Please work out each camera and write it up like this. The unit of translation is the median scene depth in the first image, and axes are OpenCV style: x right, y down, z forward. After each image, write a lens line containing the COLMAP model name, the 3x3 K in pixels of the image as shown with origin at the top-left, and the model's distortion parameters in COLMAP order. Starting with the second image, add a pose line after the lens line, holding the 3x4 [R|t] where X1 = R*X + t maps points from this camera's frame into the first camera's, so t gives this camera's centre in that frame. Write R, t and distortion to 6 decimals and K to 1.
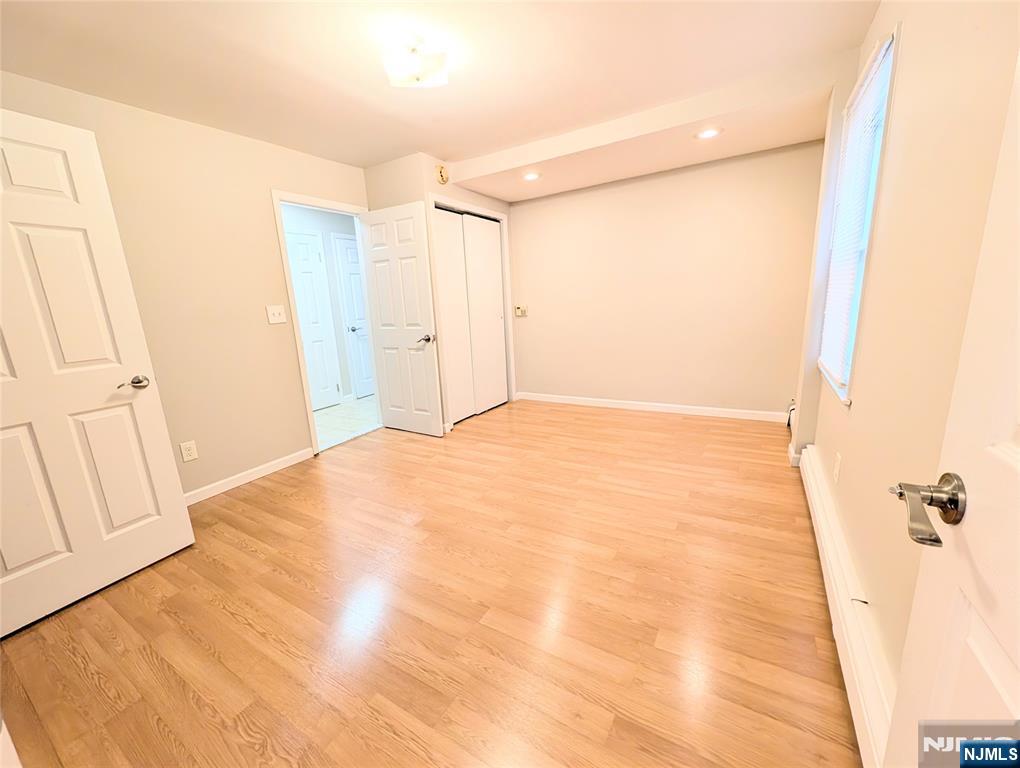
lens RADIAL K [[397.7, 0, 504.7], [0, 397.7, 386.6], [0, 0, 1]] dist [0.002351, -0.000497]
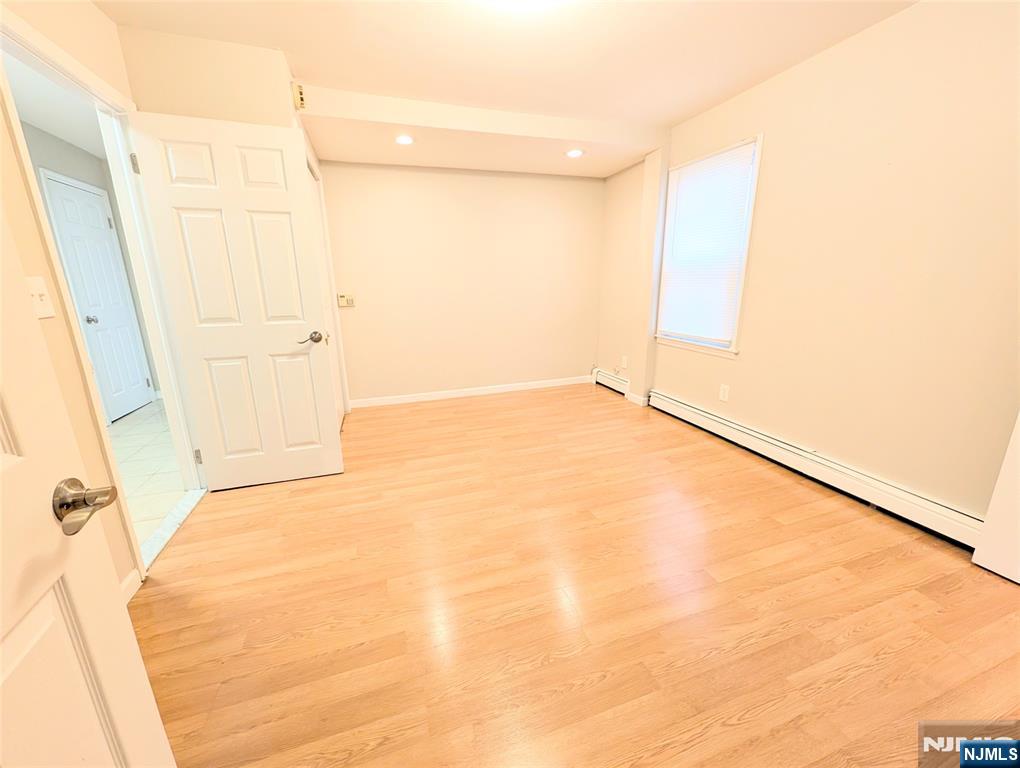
lens RADIAL K [[397.7, 0, 519.4], [0, 397.7, 384.5], [0, 0, 1]] dist [0.002351, -0.000497]
pose [[0.646507, -0.150684, 0.747879, -0.493279], [0.144800, 0.986717, 0.073633, -0.039747], [-0.749041, 0.060689, 0.659738, 0.288033]]
